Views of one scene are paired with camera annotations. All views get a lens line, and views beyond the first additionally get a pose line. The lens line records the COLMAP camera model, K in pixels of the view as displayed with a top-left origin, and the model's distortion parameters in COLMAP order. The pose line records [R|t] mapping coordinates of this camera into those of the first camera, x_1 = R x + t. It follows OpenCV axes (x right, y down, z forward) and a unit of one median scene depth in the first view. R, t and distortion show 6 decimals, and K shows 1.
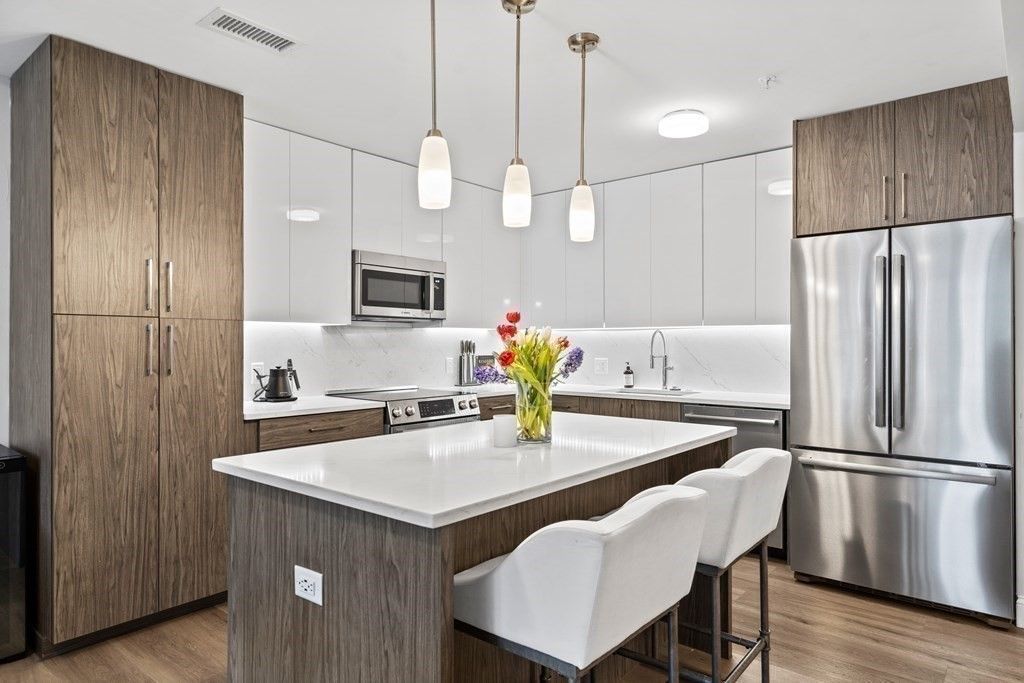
lens RADIAL K [[618.7, 0, 506.1], [0, 618.7, 338.0], [0, 0, 1]] dist [0.003724, -0.000557]
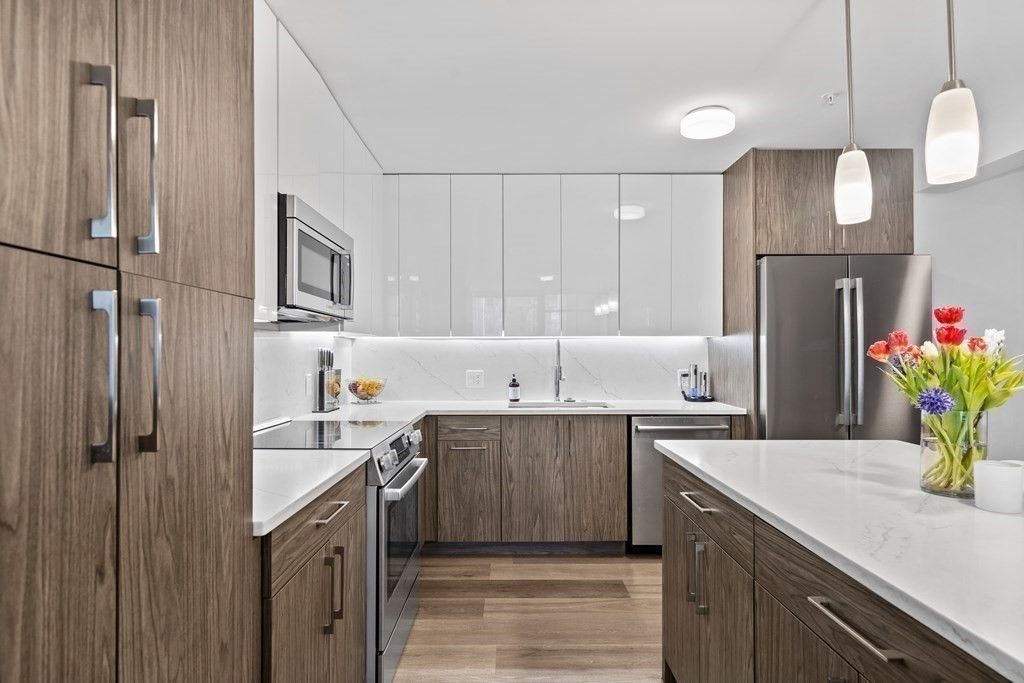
lens RADIAL K [[542.9, 0, 514.6], [0, 542.9, 349.3], [0, 0, 1]] dist [-0.009084, 0.001075]
pose [[0.770817, 0.003449, 0.637048, -0.399764], [-0.003450, 0.999993, -0.001240, 0.003916], [-0.637048, -0.001242, 0.770824, 0.464647]]
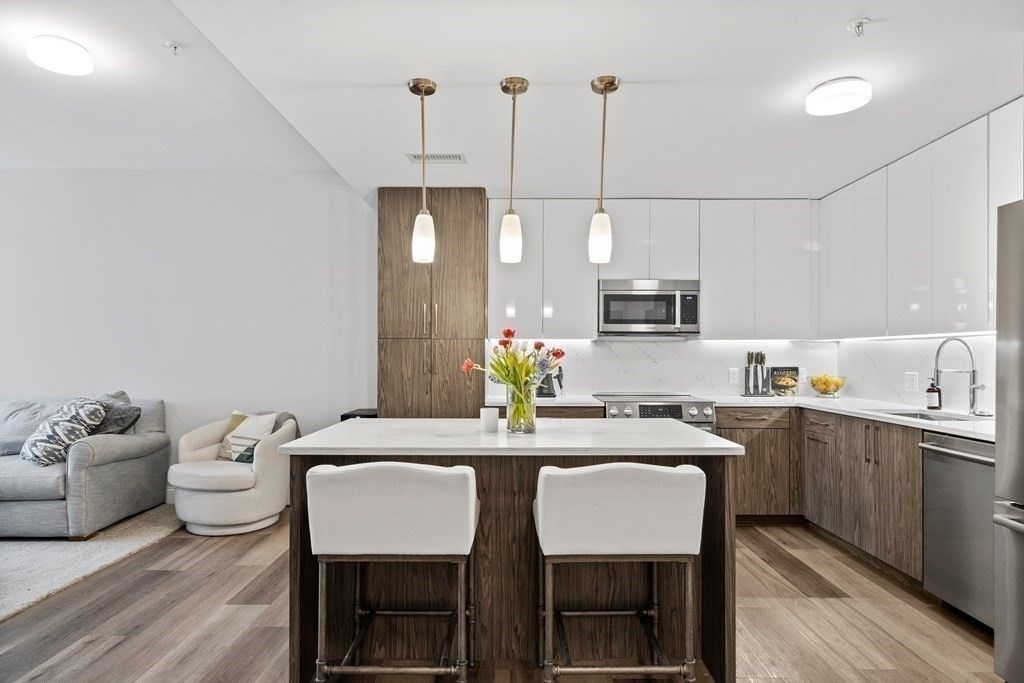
lens RADIAL K [[542.9, 0, 513.7], [0, 542.9, 350.1], [0, 0, 1]] dist [-0.009084, 0.001075]
pose [[0.655523, -0.006281, -0.755149, 0.464611], [0.005762, 0.999978, -0.003316, 0.002295], [0.755153, -0.002177, 0.655545, 0.152146]]
